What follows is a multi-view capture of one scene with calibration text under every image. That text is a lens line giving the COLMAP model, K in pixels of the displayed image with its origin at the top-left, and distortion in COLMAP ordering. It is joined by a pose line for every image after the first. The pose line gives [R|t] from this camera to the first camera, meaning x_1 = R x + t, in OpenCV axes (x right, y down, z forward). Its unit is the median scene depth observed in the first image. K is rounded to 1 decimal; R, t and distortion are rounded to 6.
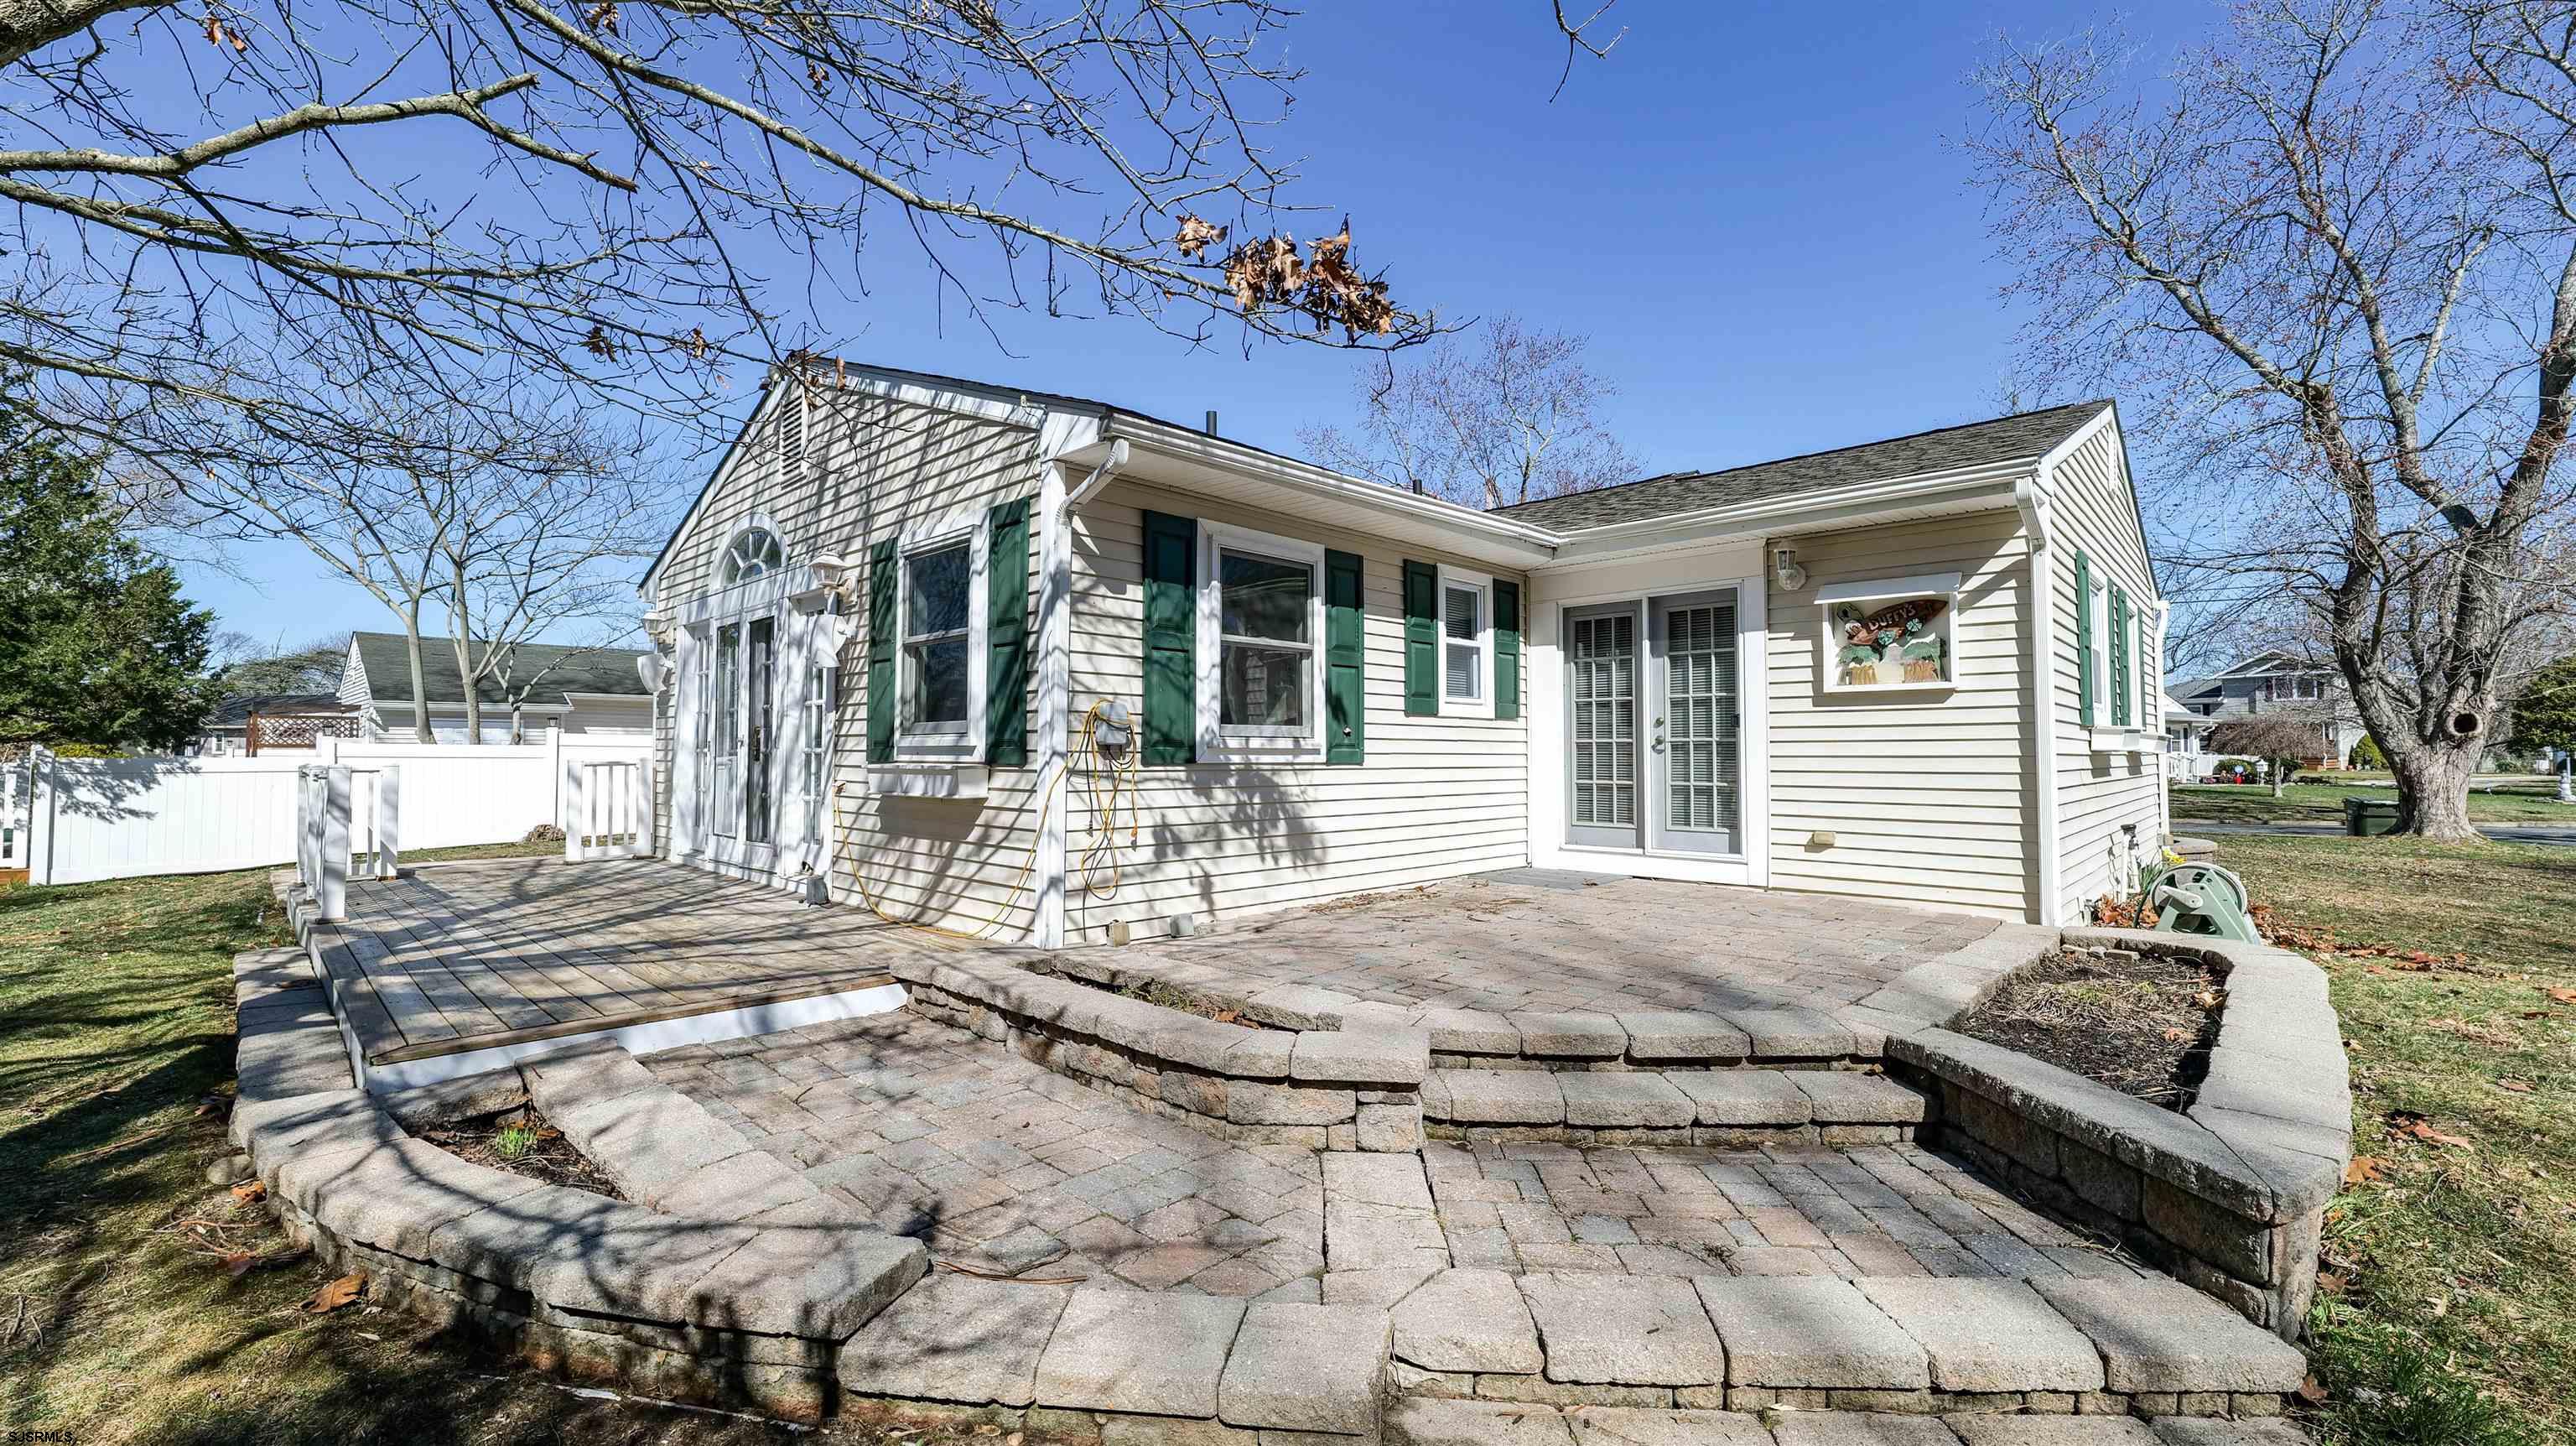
lens RADIAL K [[1039.6, 0, 1277.9], [0, 1039.6, 714.5], [0, 0, 1]] dist [-0.017671, -0.000080]
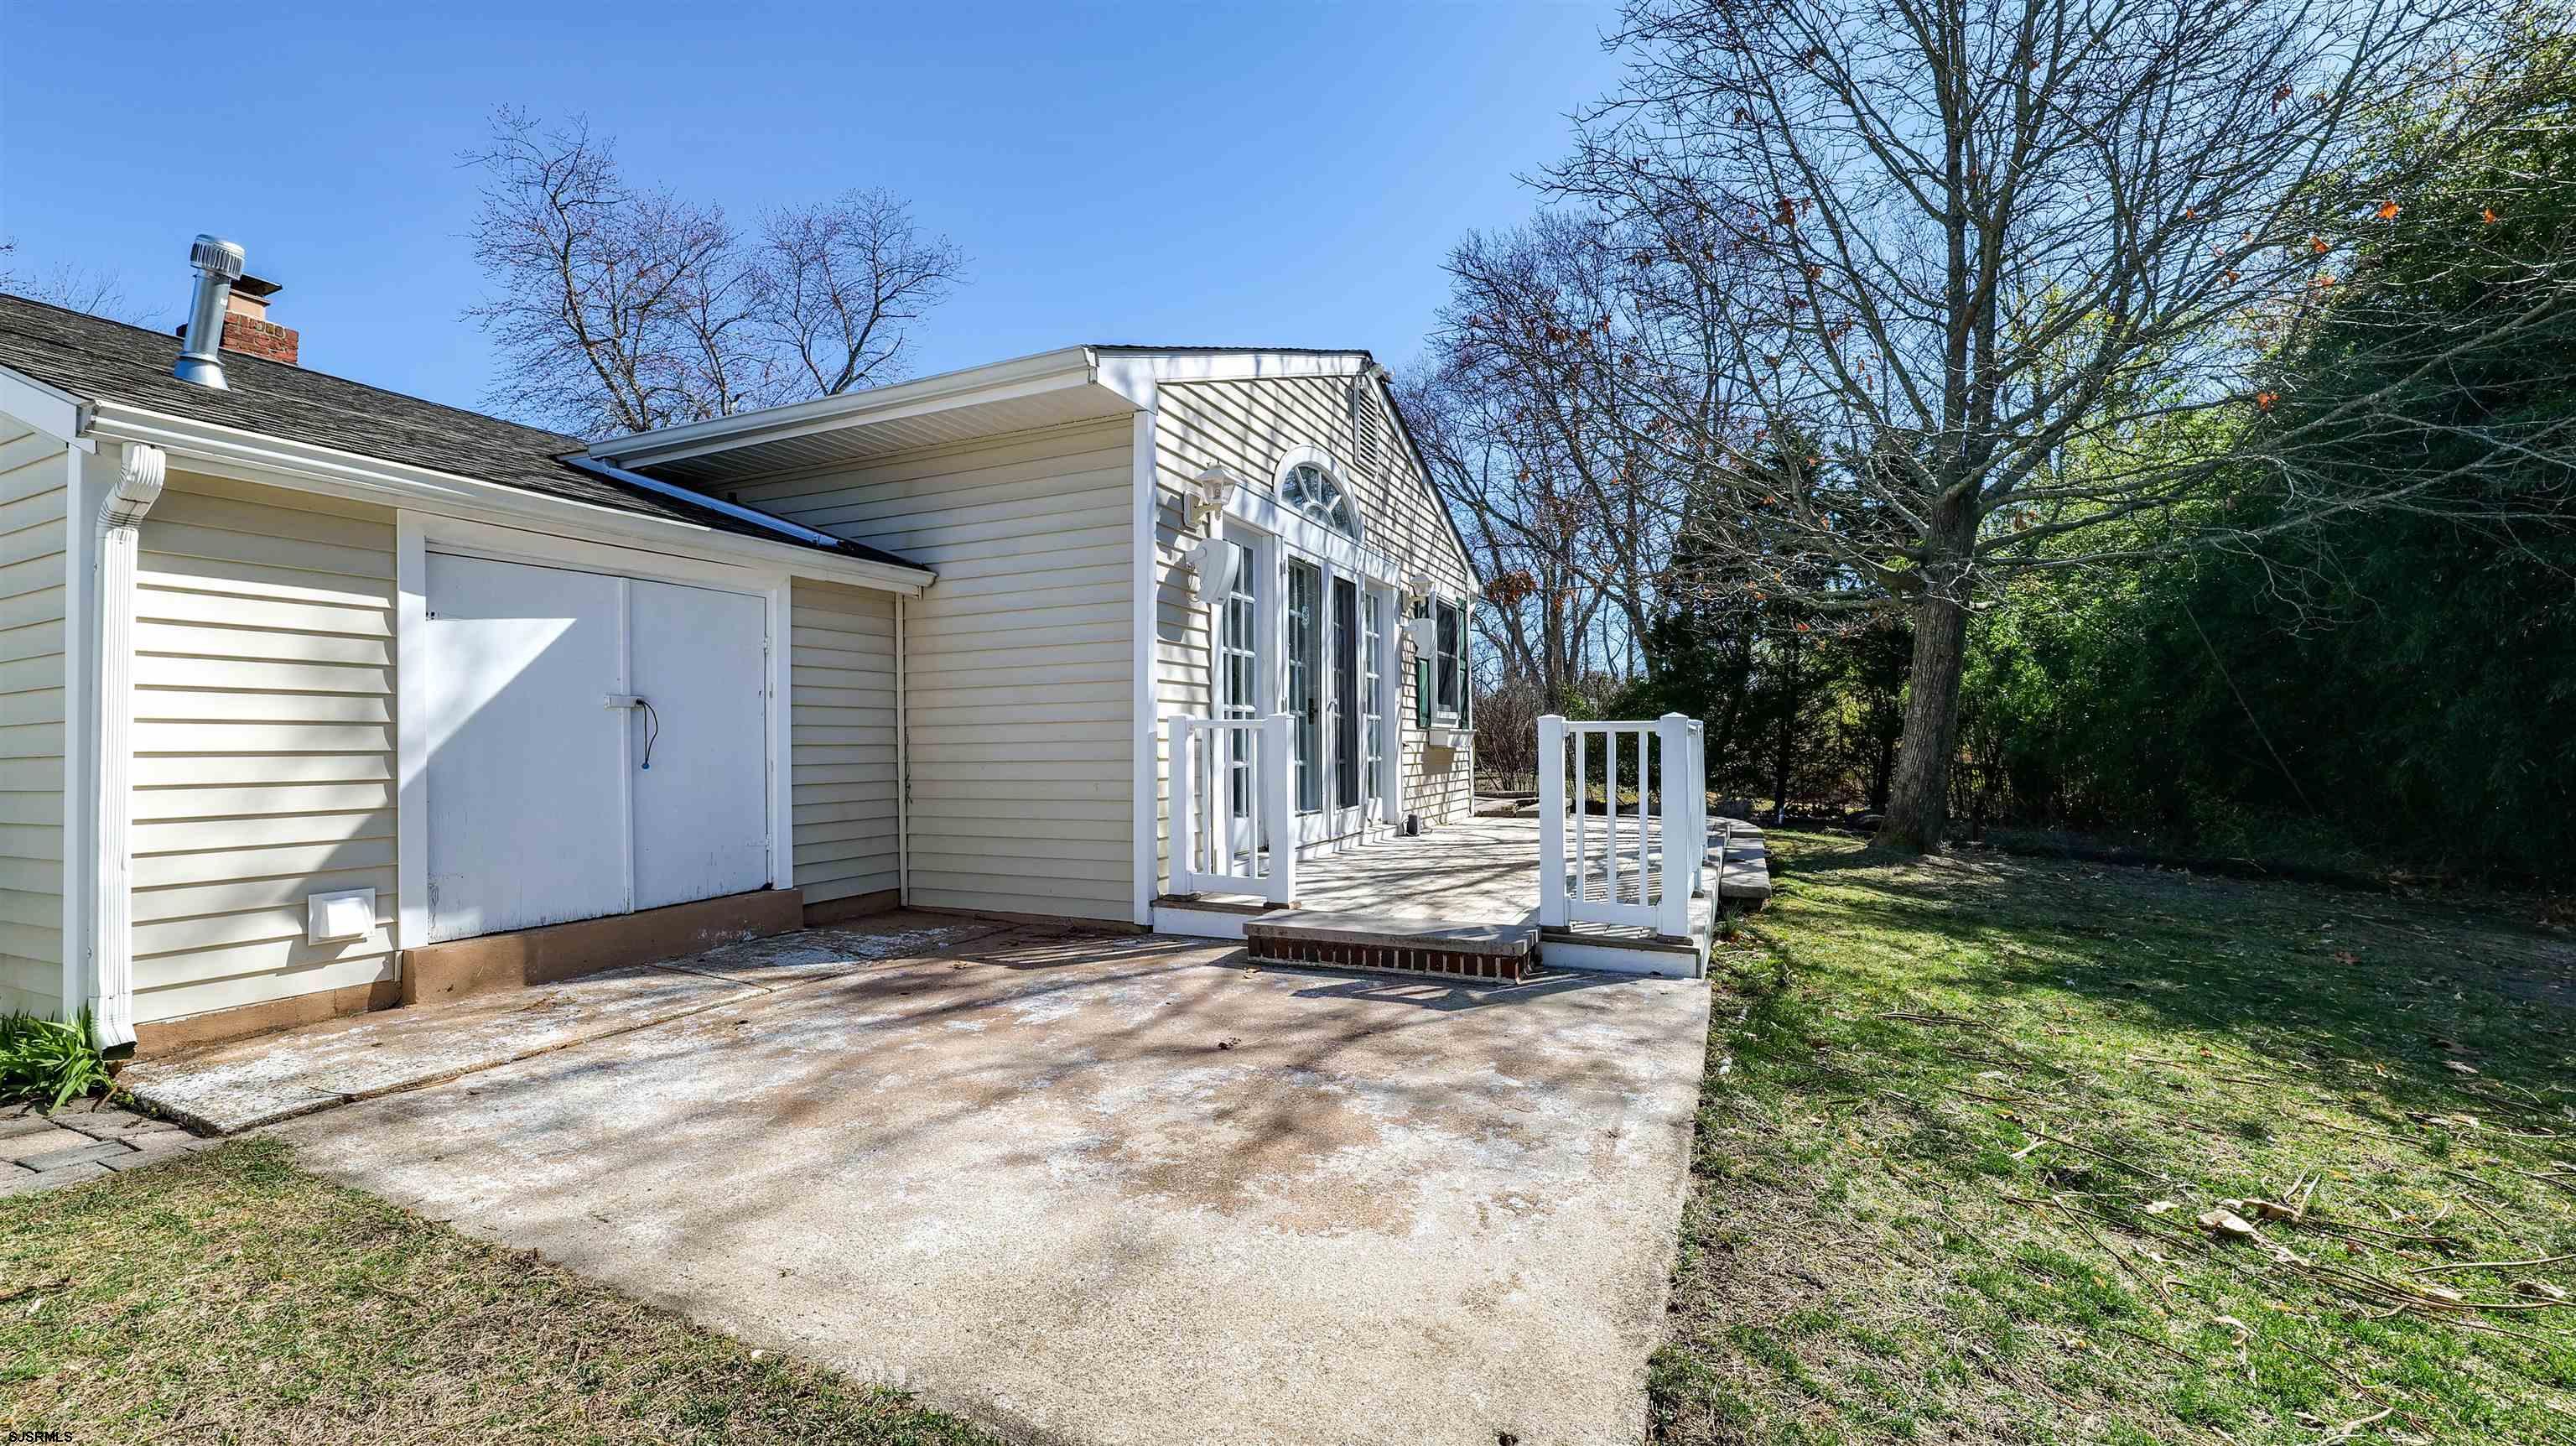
lens RADIAL K [[1043.9, 0, 1274.6], [0, 1043.9, 721.7], [0, 0, 1]] dist [-0.012951, 0.000600]
pose [[-0.341393, 0.023332, 0.939631, -1.682708], [-0.025307, 0.999101, -0.034004, 0.092178], [-0.939580, -0.035388, -0.340496, 1.674583]]
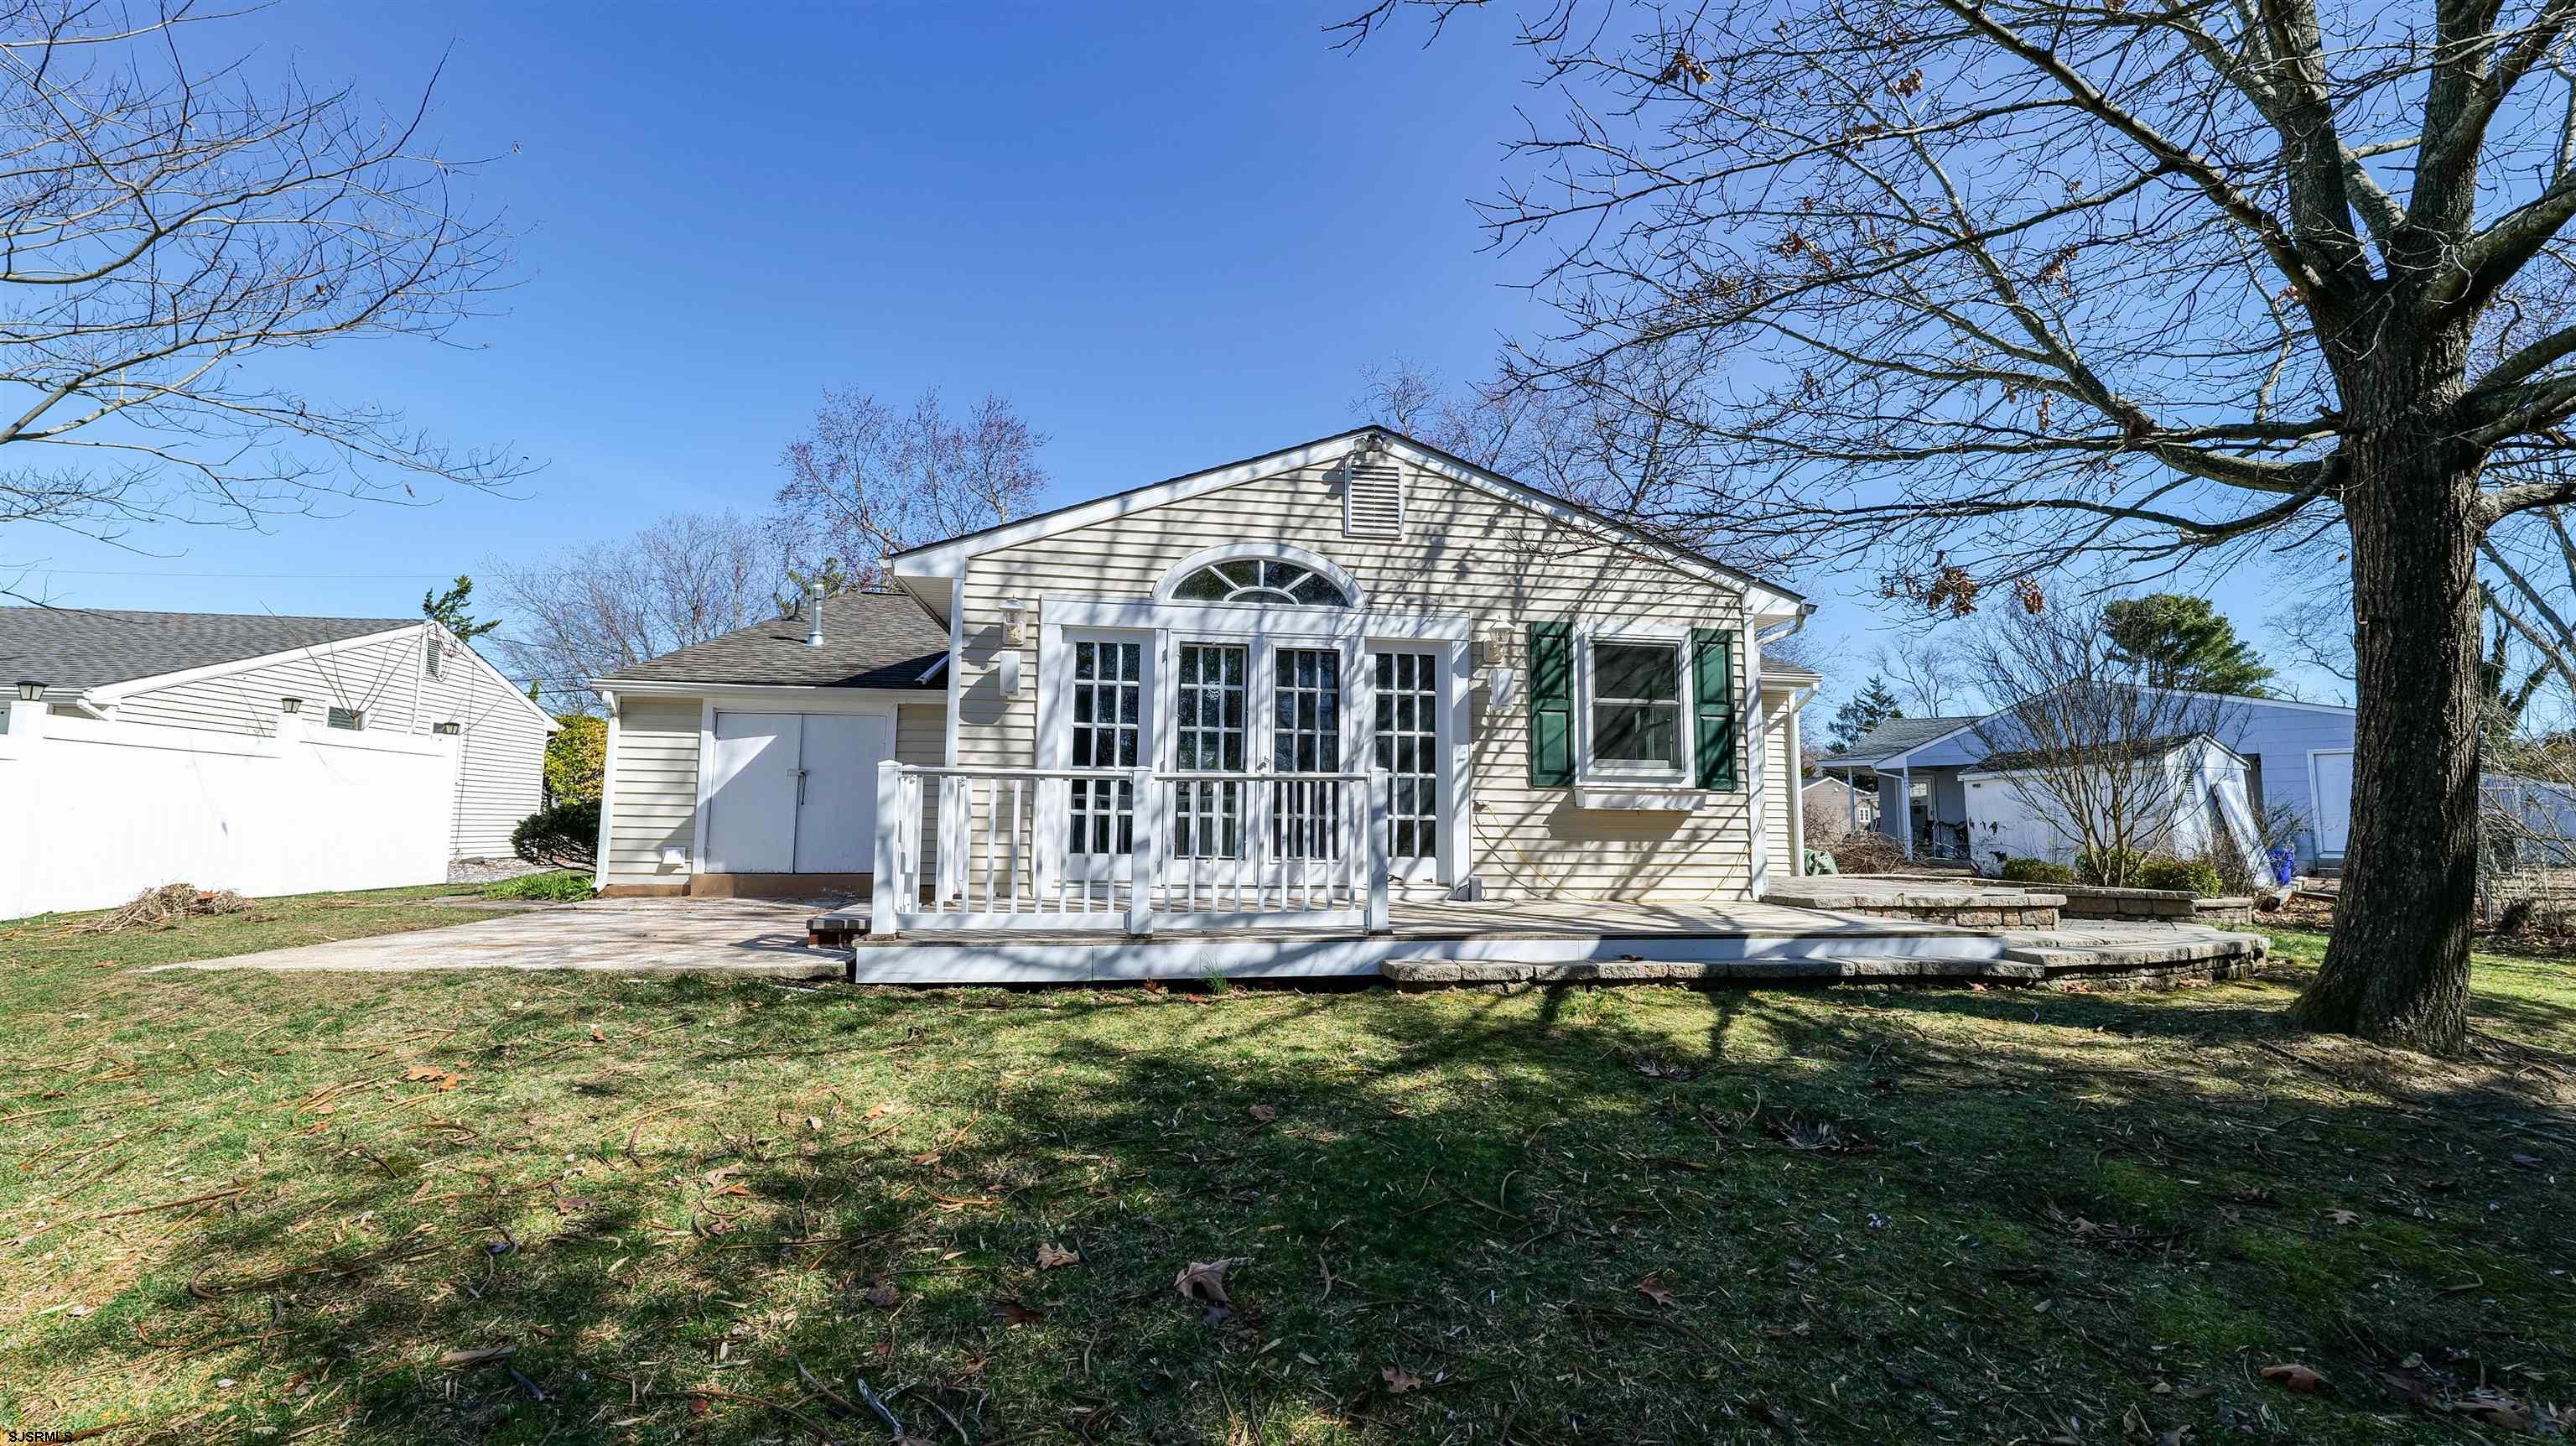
lens RADIAL K [[1043.9, 0, 1274.6], [0, 1043.9, 721.7], [0, 0, 1]] dist [-0.012951, 0.000600]
pose [[0.616572, 0.085592, 0.782632, -1.625190], [-0.041805, 0.996230, -0.076018, 0.078057], [-0.786188, 0.014152, 0.617826, 0.440702]]
